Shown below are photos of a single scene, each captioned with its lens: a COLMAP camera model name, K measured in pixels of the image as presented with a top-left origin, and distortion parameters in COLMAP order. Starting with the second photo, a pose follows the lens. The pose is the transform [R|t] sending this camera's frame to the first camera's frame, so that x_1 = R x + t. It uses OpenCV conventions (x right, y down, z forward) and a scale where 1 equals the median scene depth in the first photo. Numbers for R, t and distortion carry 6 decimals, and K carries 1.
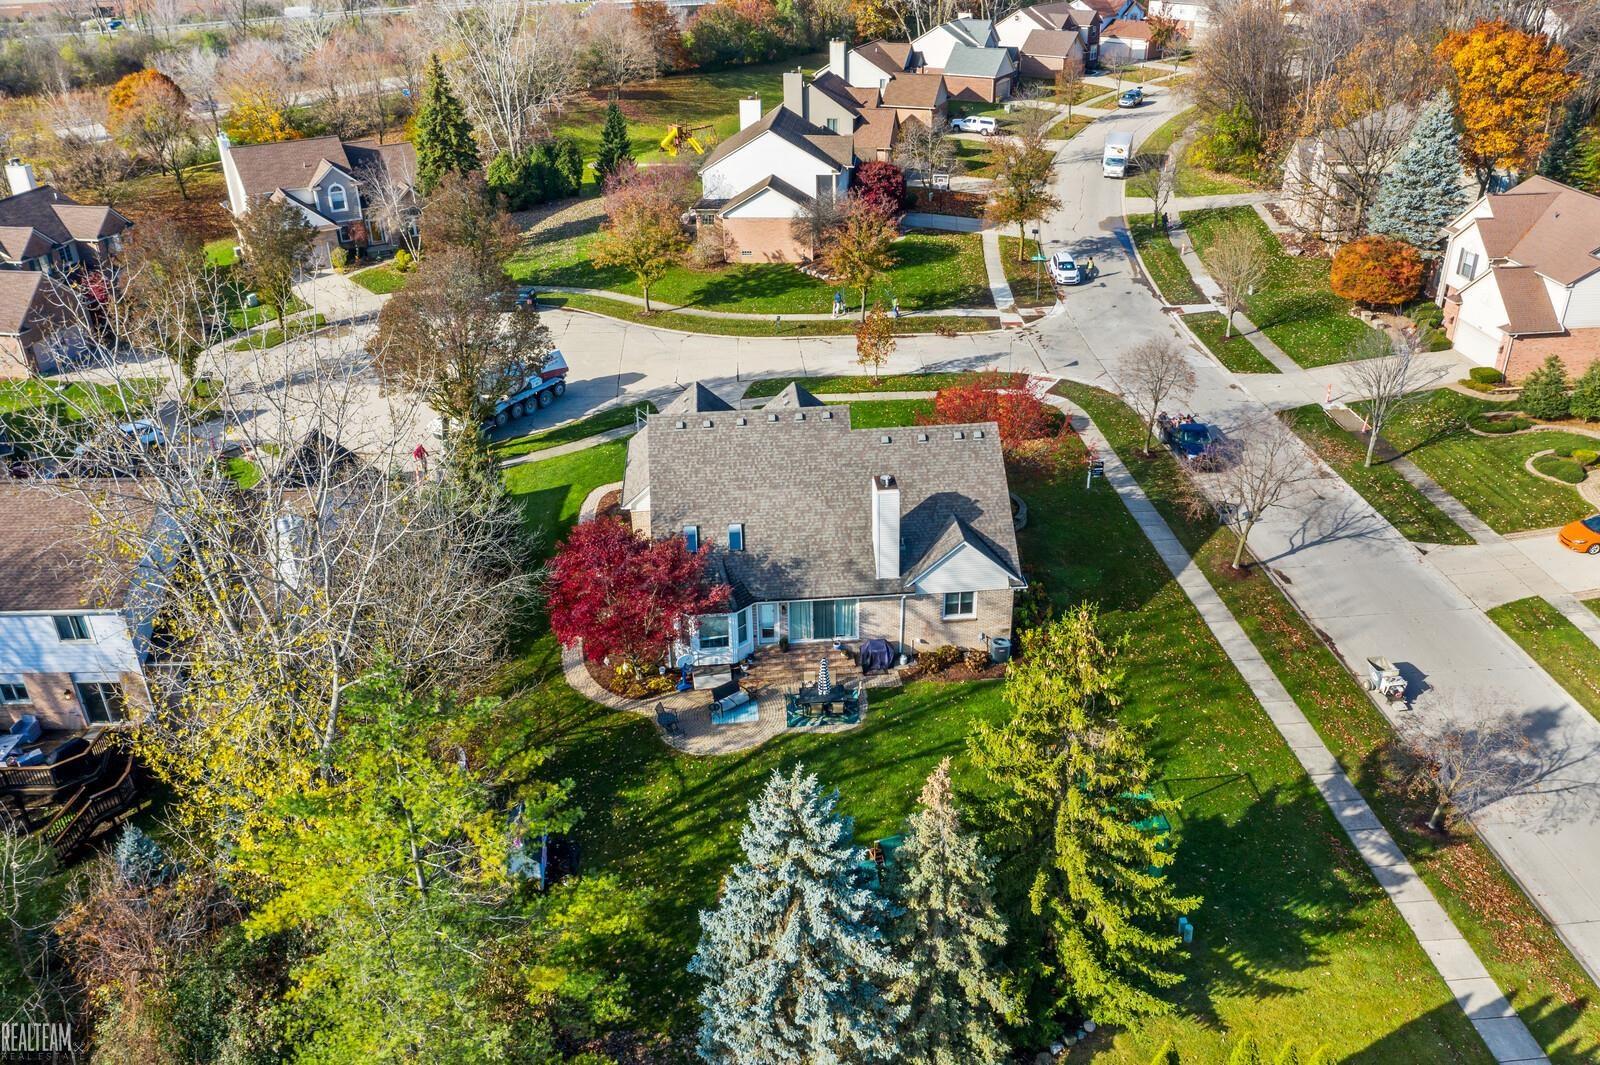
lens RADIAL K [[1257.8, 0, 803.3], [0, 1257.8, 527.9], [0, 0, 1]] dist [-0.024258, 0.005431]
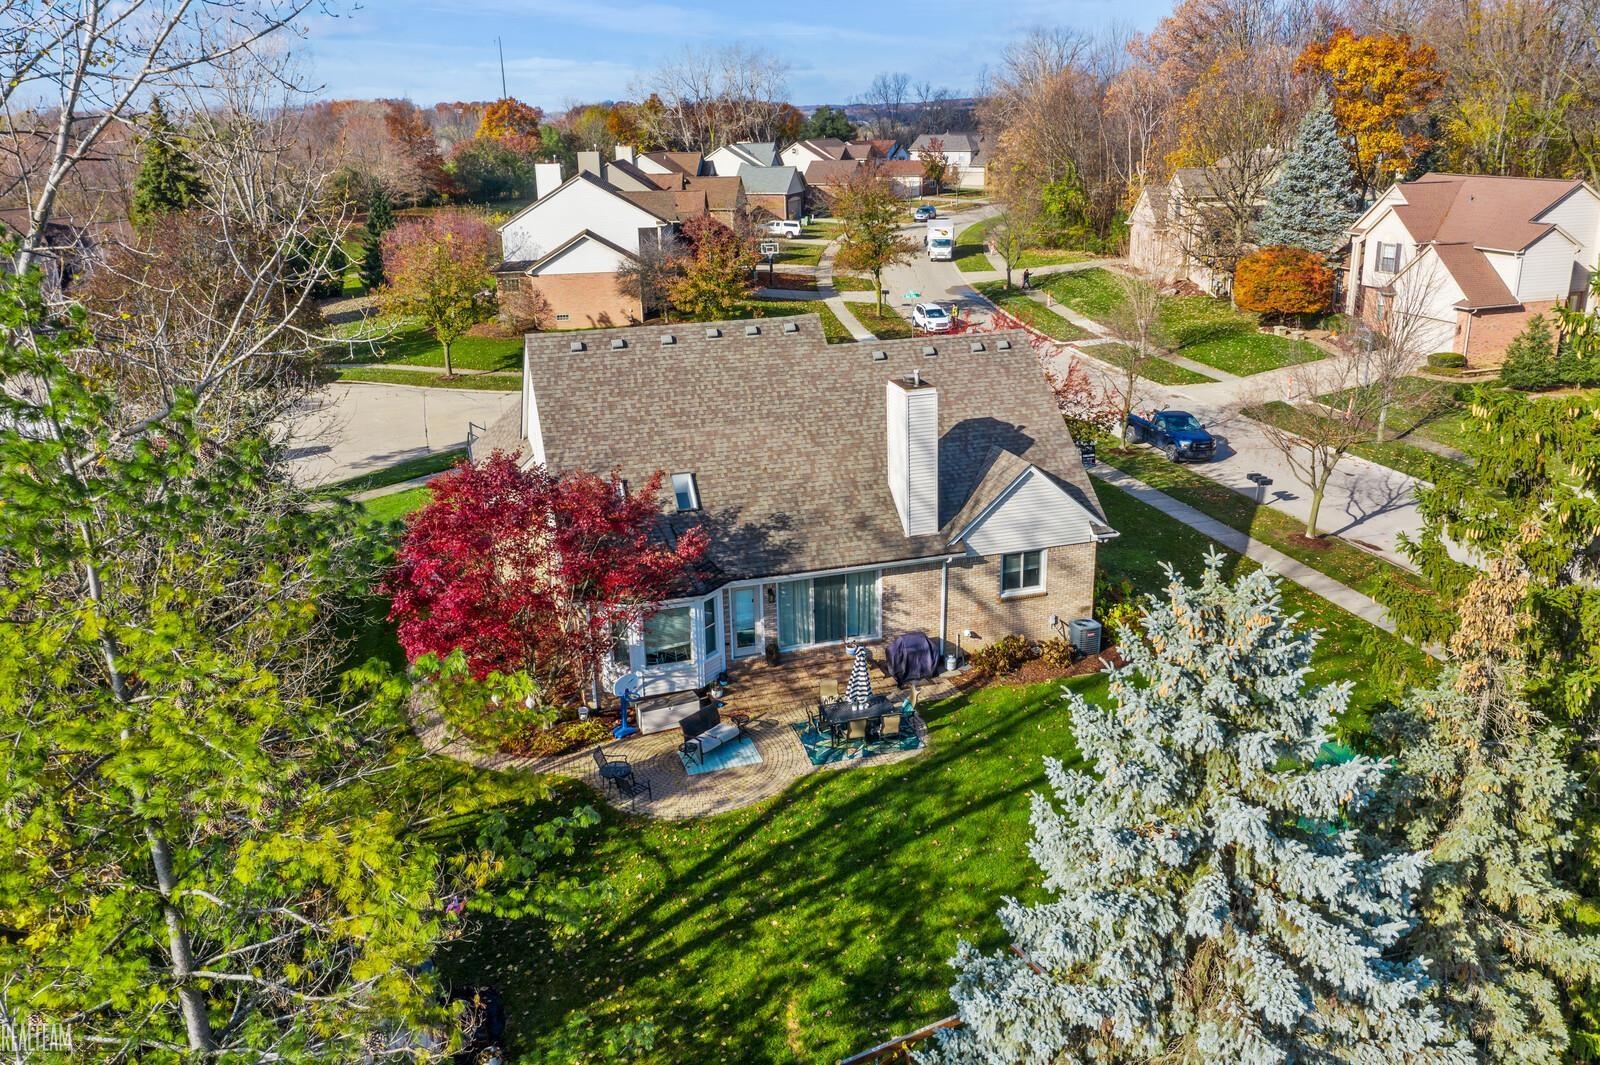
lens RADIAL K [[1257.8, 0, 805.5], [0, 1257.8, 526.2], [0, 0, 1]] dist [-0.024258, 0.005431]
pose [[0.977933, -0.069050, 0.197177, -0.119930], [0.101531, 0.981931, -0.159694, 0.131870], [-0.182588, 0.176189, 0.967274, 0.364813]]
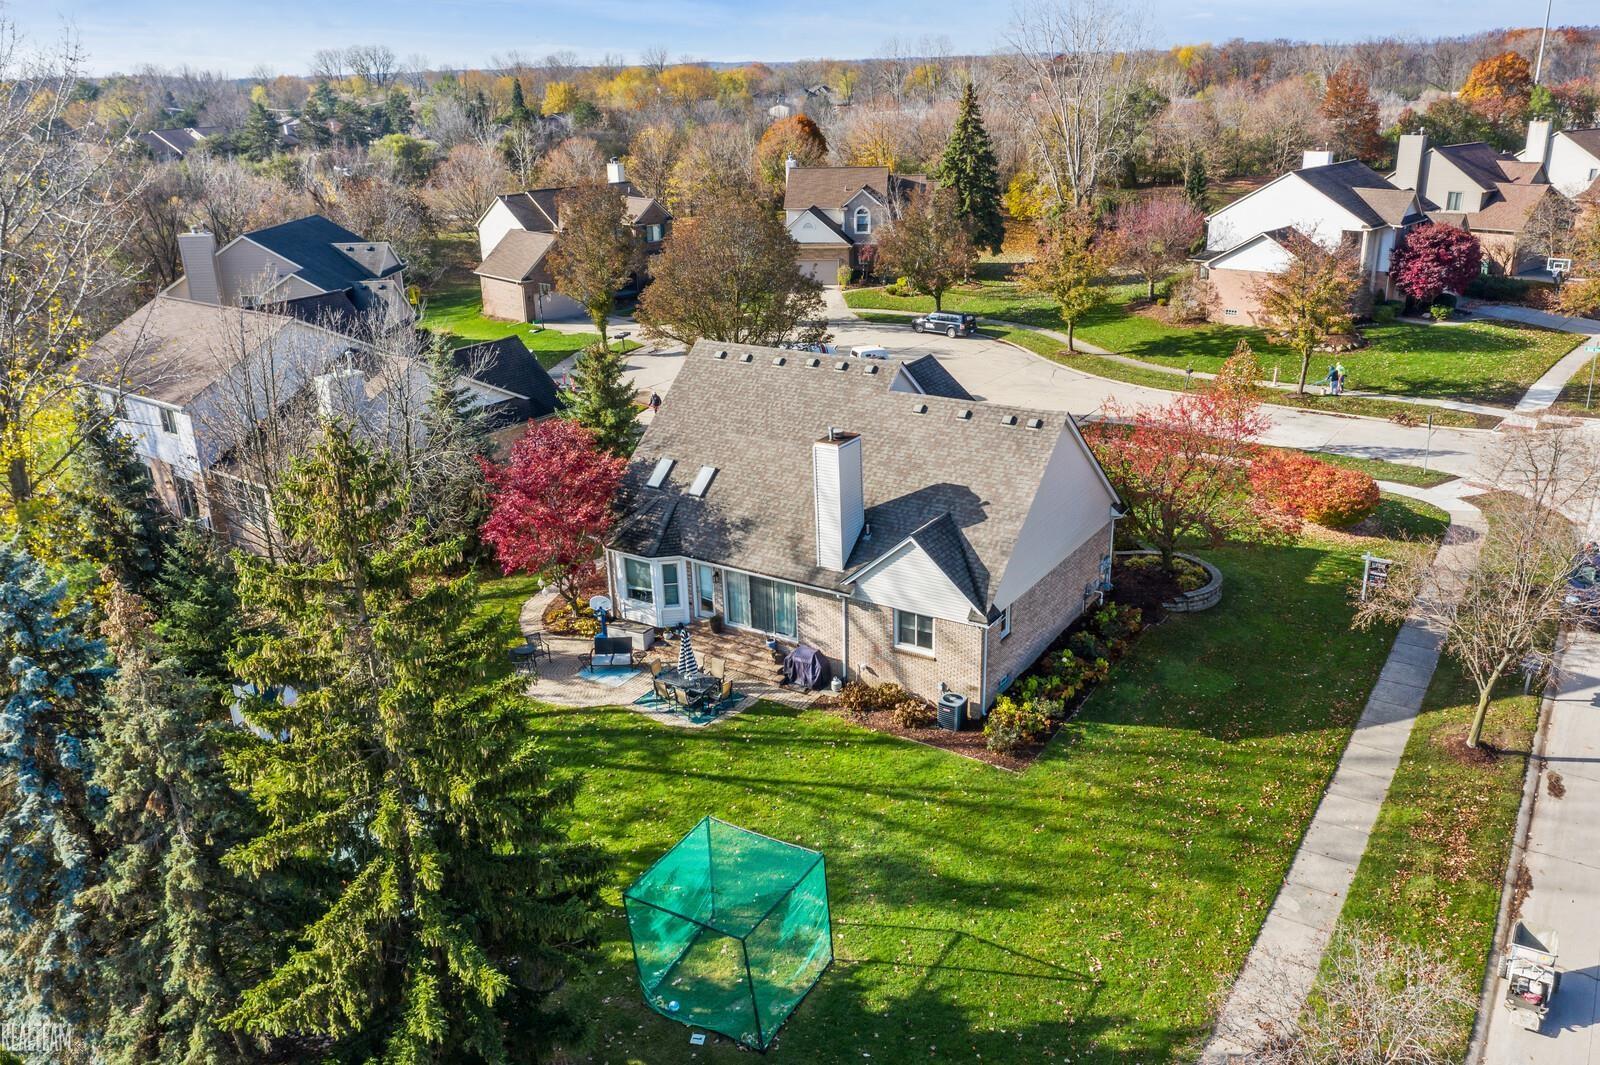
lens RADIAL K [[1257.8, 0, 793.3], [0, 1257.8, 533.4], [0, 0, 1]] dist [-0.024258, 0.005431]
pose [[0.783757, 0.209683, -0.584601, 0.479393], [-0.273519, 0.961620, -0.021788, 0.041406], [0.557595, 0.176976, 0.811028, 0.361511]]
